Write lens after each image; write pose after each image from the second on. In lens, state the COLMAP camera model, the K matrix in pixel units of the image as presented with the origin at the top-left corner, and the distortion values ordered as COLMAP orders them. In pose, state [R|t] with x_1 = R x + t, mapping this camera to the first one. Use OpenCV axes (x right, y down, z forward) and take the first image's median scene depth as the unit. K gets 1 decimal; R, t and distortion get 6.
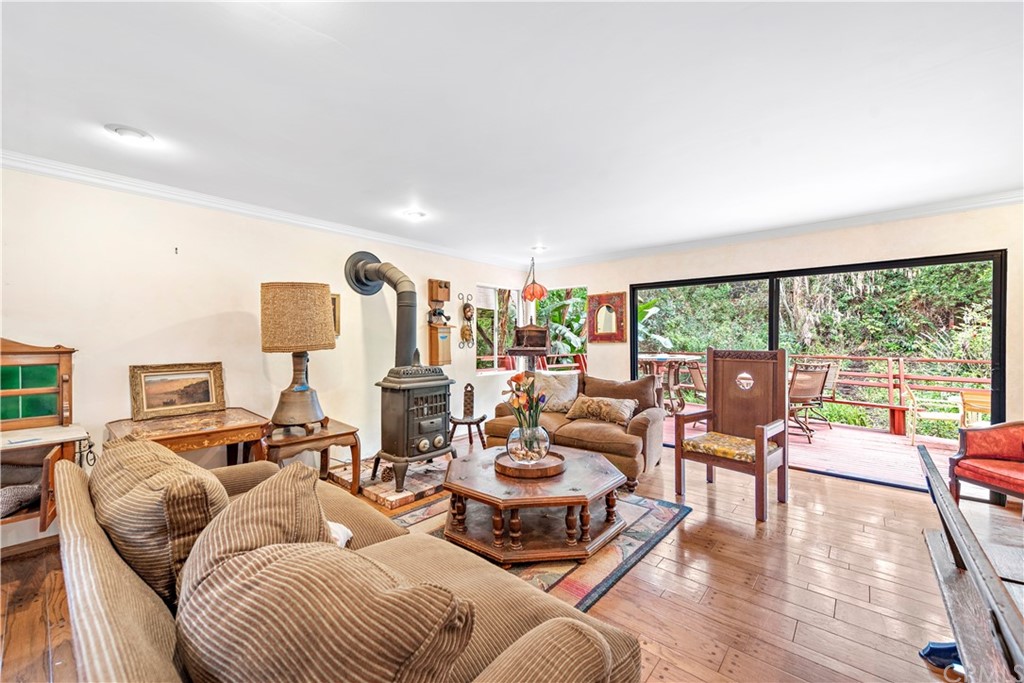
lens RADIAL K [[406.0, 0, 515.0], [0, 406.0, 338.3], [0, 0, 1]] dist [0.000243, -0.000208]
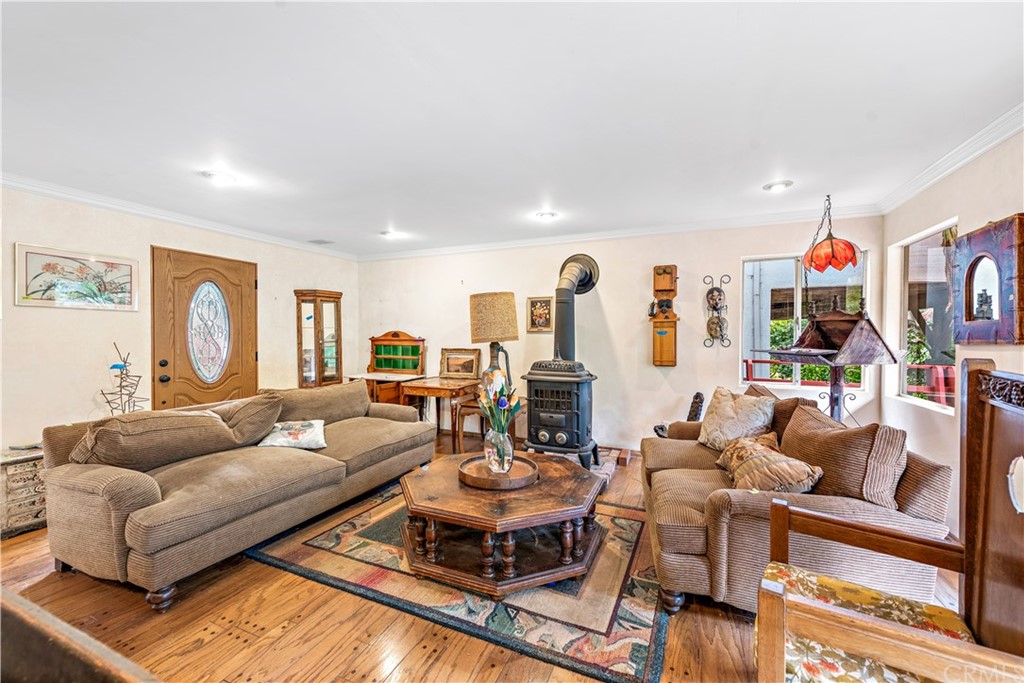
lens RADIAL K [[406.0, 0, 515.0], [0, 406.0, 338.3], [0, 0, 1]] dist [0.000243, -0.000208]
pose [[0.292969, 0.008676, -0.956083, 0.694865], [-0.003109, 0.999962, 0.008122, 0.005550], [0.956117, 0.000593, 0.292984, 0.595973]]
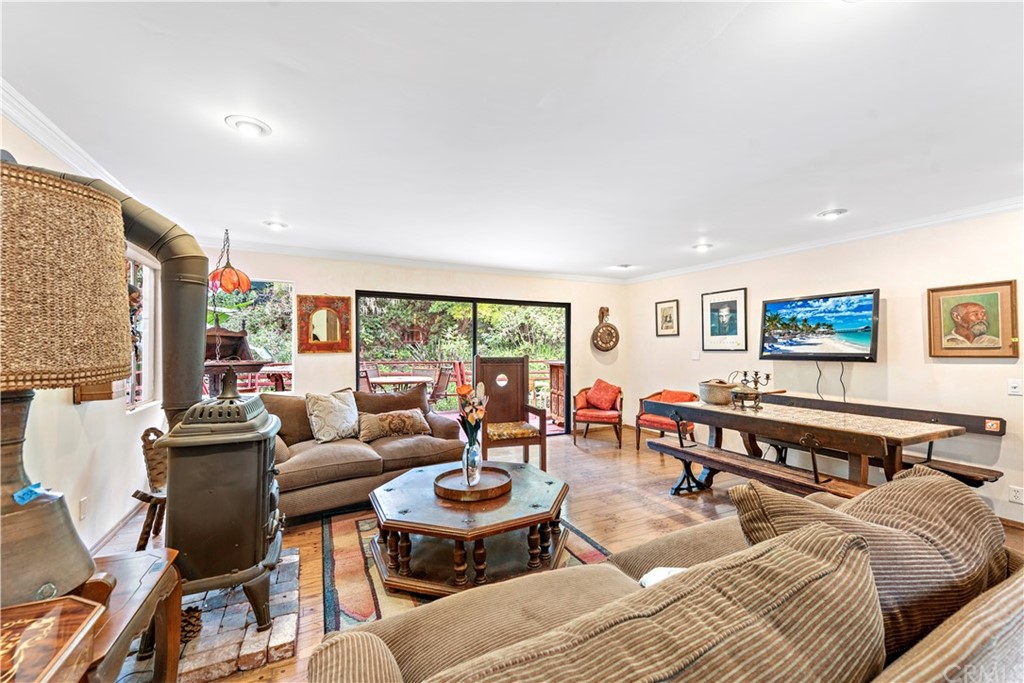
lens RADIAL K [[406.0, 0, 515.0], [0, 406.0, 338.3], [0, 0, 1]] dist [0.000243, -0.000208]
pose [[0.365762, 0.024033, 0.930398, -0.609823], [-0.000590, 0.999672, -0.025591, 0.002773], [-0.930708, 0.008812, 0.365657, 0.442354]]
